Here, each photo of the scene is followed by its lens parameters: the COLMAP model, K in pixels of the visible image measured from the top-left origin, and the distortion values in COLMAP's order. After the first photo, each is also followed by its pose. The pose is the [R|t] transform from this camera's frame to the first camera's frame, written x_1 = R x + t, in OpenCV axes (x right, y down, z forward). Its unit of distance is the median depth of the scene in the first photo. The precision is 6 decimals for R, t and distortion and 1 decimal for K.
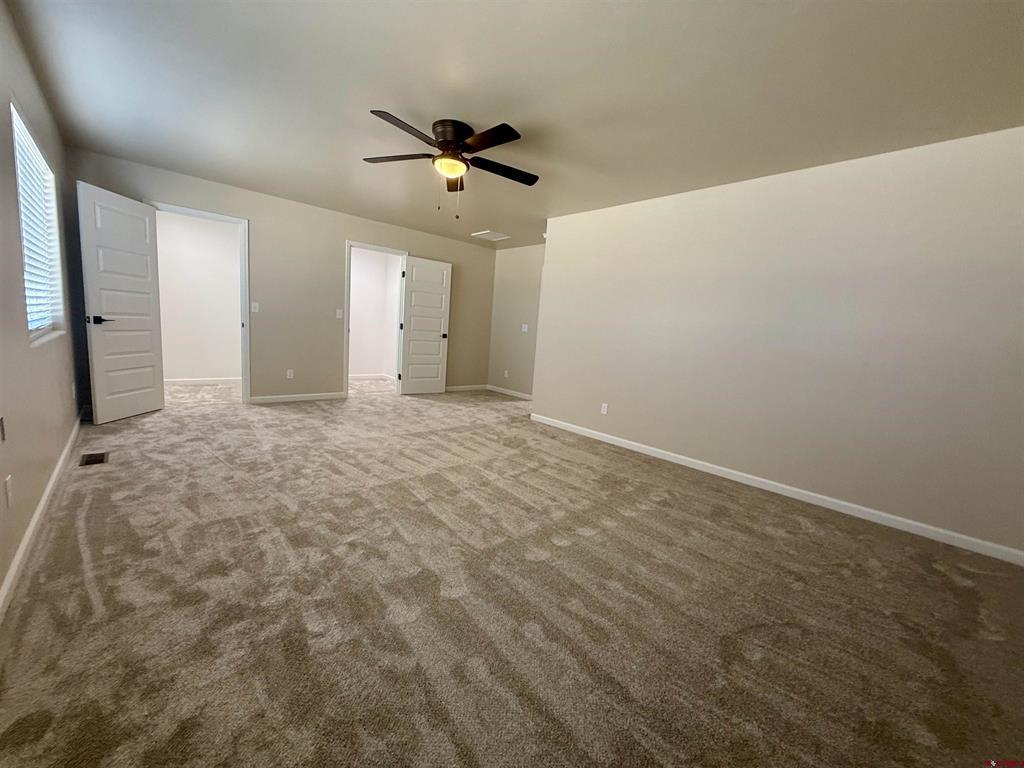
lens RADIAL K [[408.5, 0, 509.8], [0, 408.5, 384.3], [0, 0, 1]] dist [-0.000373, -0.000439]
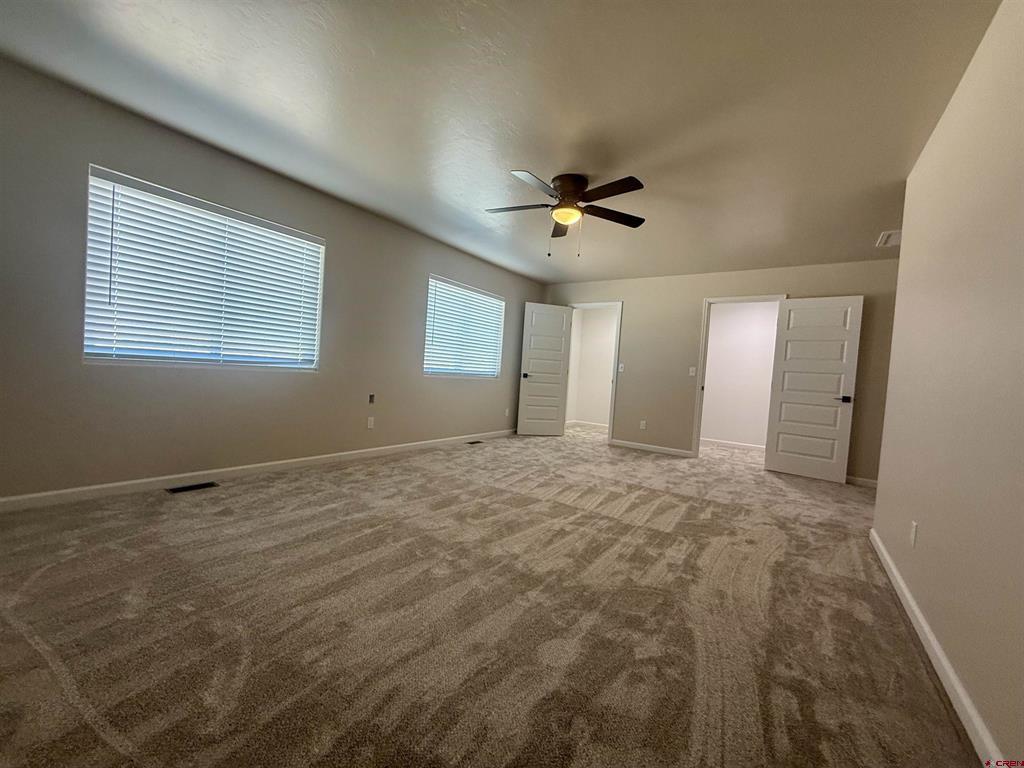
lens RADIAL K [[408.5, 0, 509.8], [0, 408.5, 384.3], [0, 0, 1]] dist [-0.000373, -0.000439]
pose [[0.217169, -0.029061, -0.975701, 0.643452], [-0.184626, 0.980292, -0.070291, 0.015390], [0.958515, 0.195405, 0.207524, 0.521111]]
